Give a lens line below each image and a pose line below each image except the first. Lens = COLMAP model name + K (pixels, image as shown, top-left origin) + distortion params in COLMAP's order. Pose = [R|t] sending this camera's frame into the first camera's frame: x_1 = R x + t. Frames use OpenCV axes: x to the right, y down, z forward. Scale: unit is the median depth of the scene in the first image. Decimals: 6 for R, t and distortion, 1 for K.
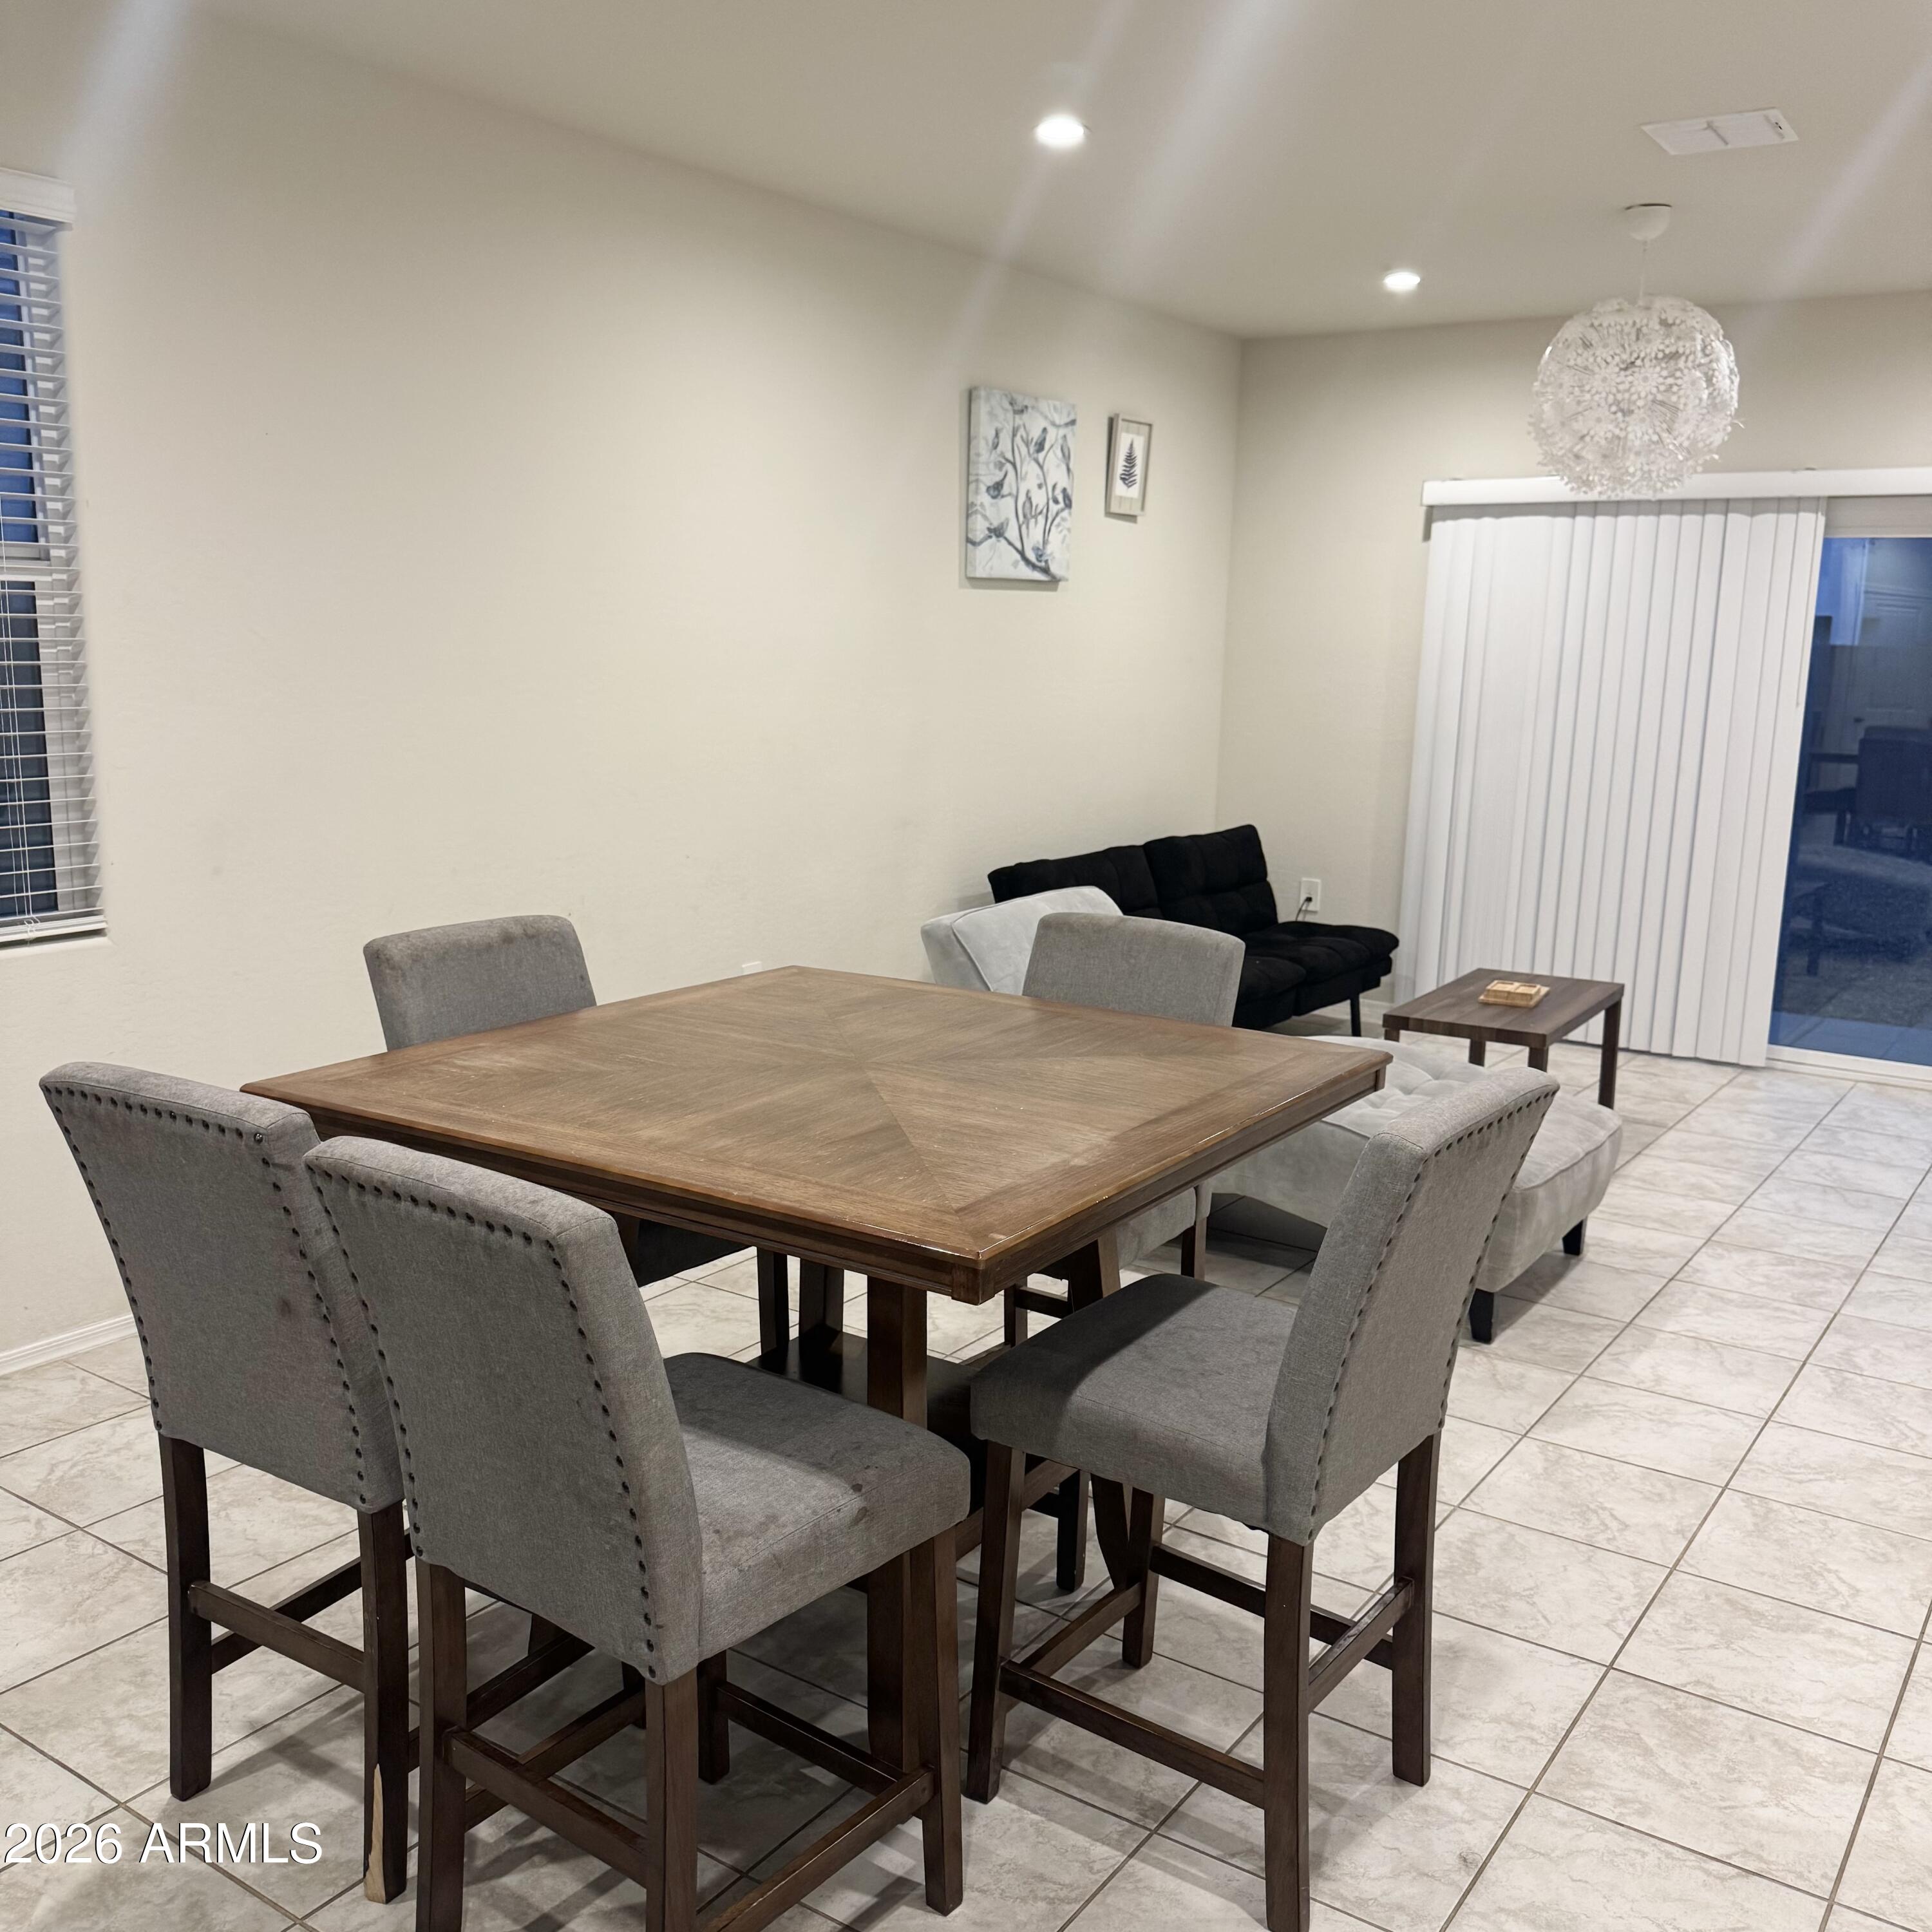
lens RADIAL K [[1802.8, 0, 976.7], [0, 1802.8, 983.7], [0, 0, 1]] dist [0.165379, -0.351078]
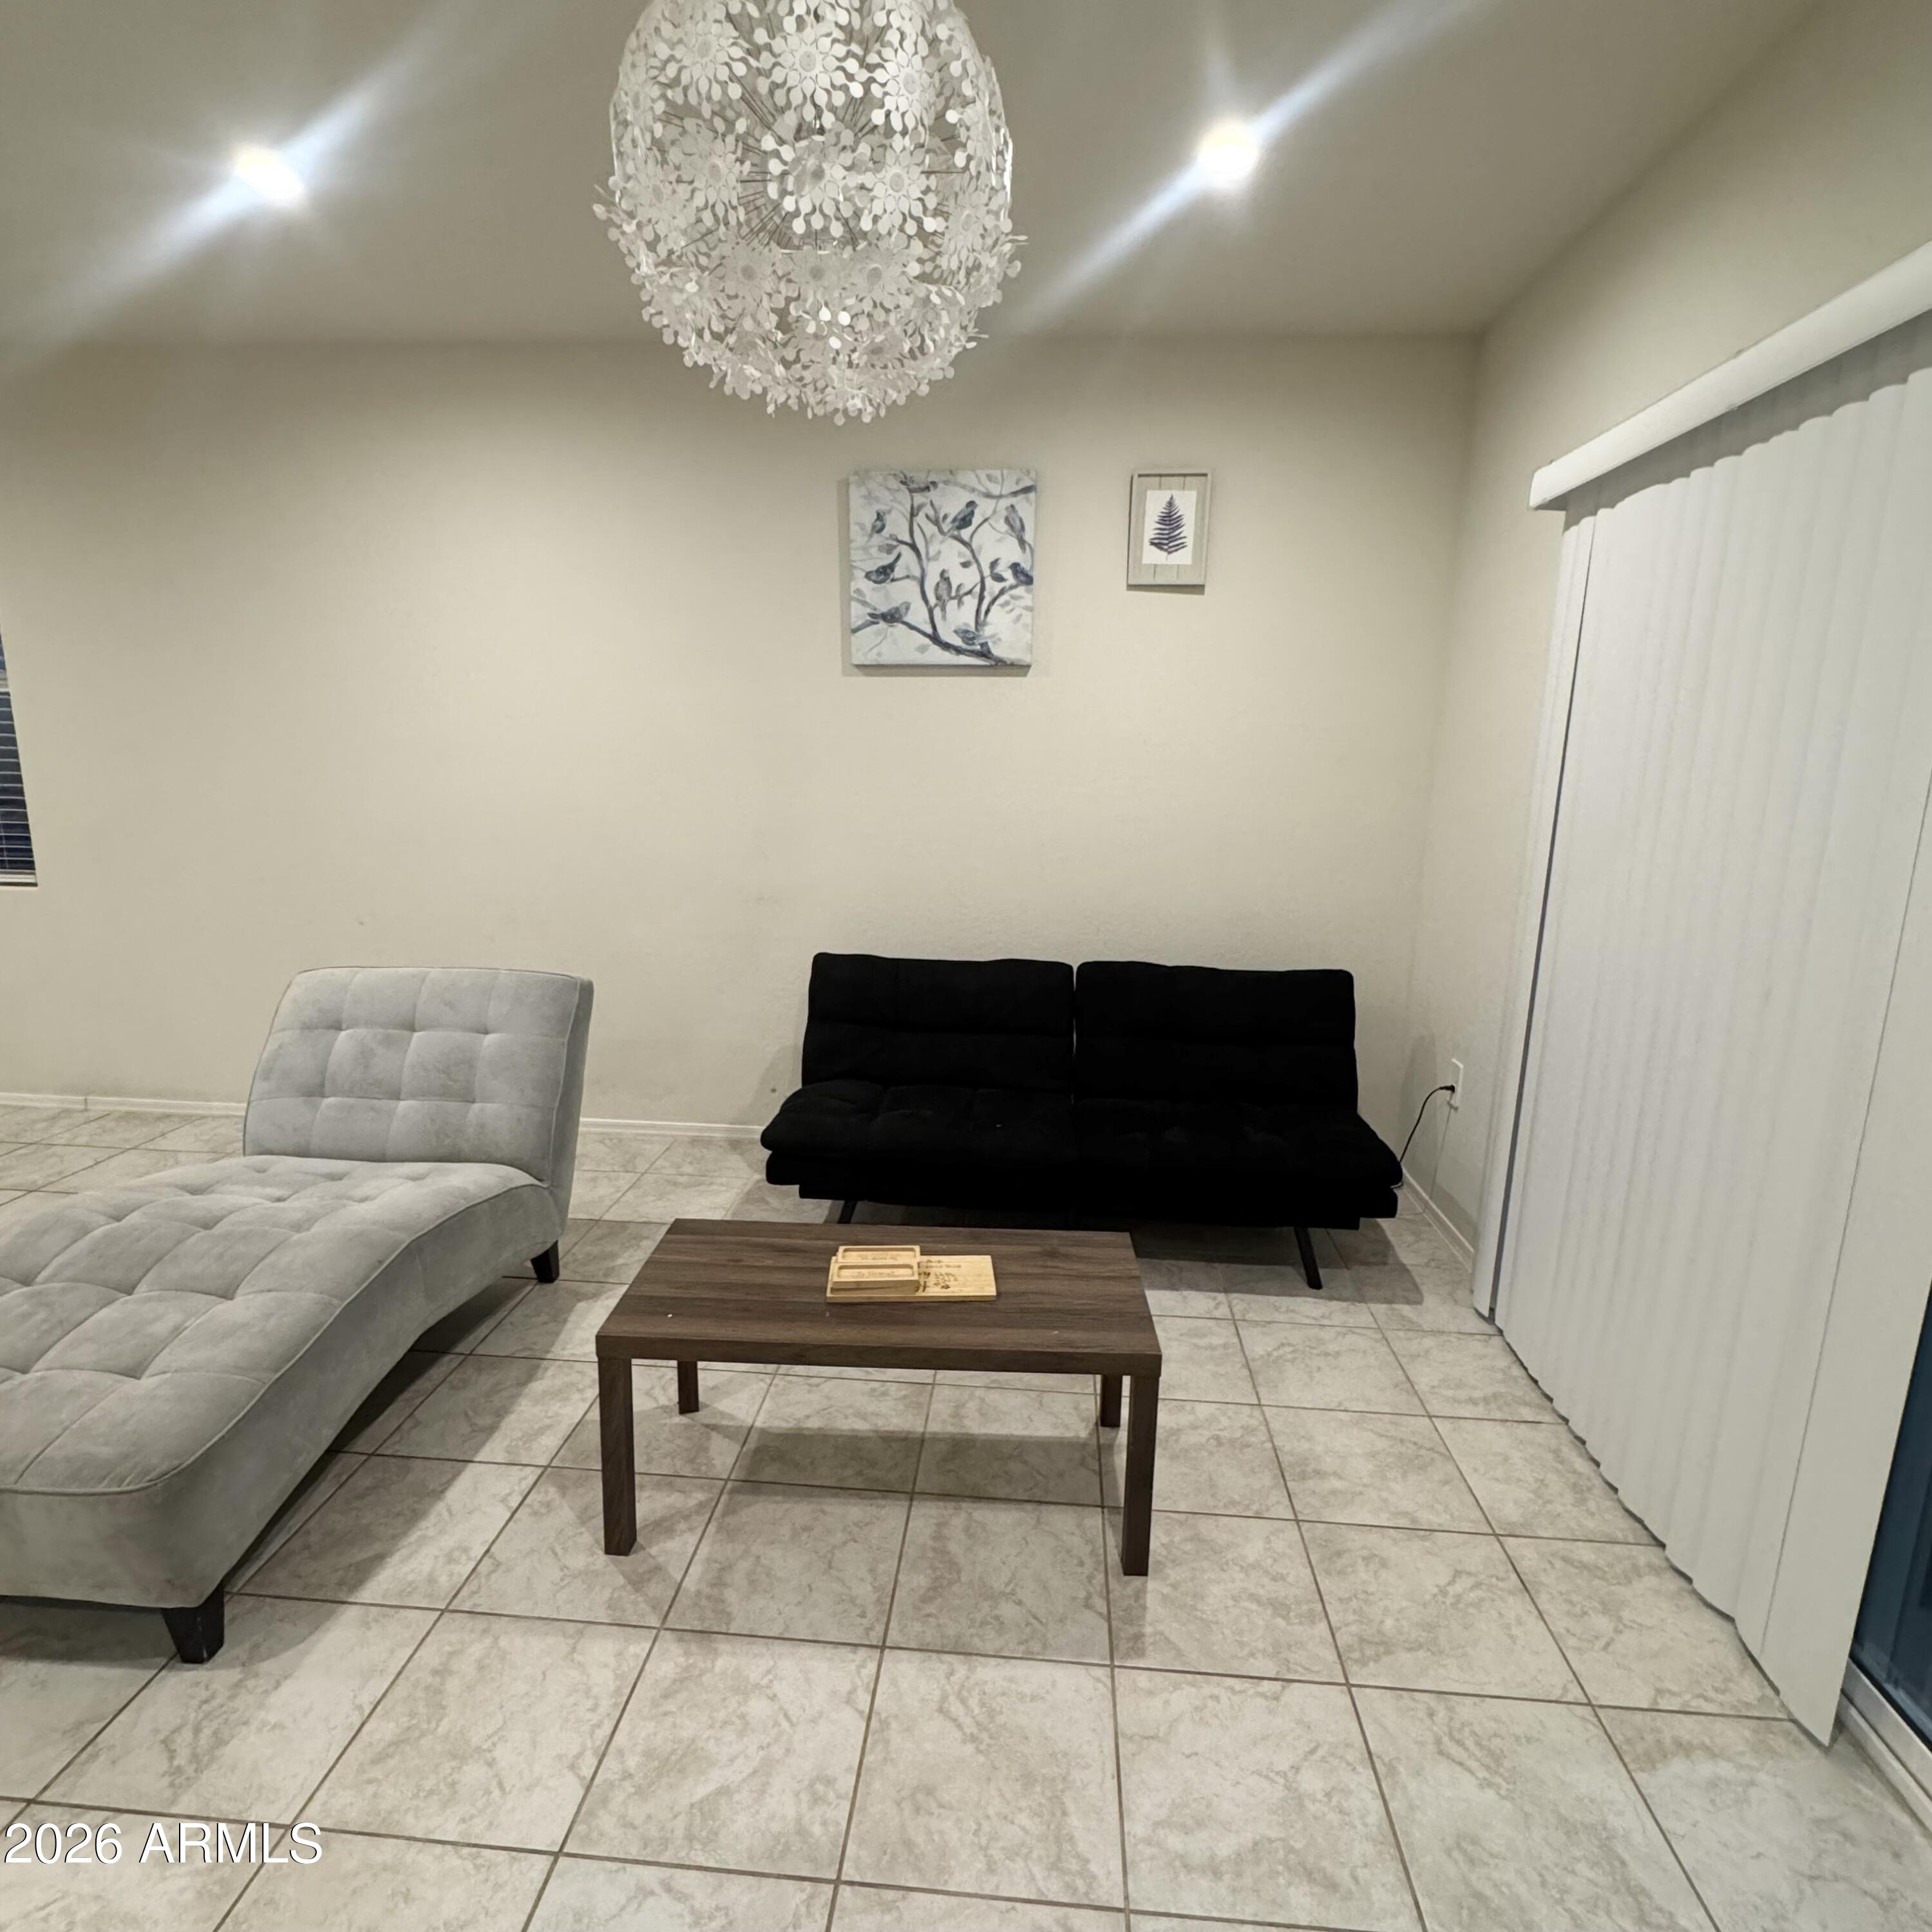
lens RADIAL K [[1073.4, 0, 971.5], [0, 1073.4, 958.9], [0, 0, 1]] dist [-0.001187, -0.000060]
pose [[0.501424, 0.158532, -0.850554, 0.544044], [-0.173148, 0.981570, 0.080876, -0.120886], [0.847699, 0.106719, 0.519632, 0.747012]]
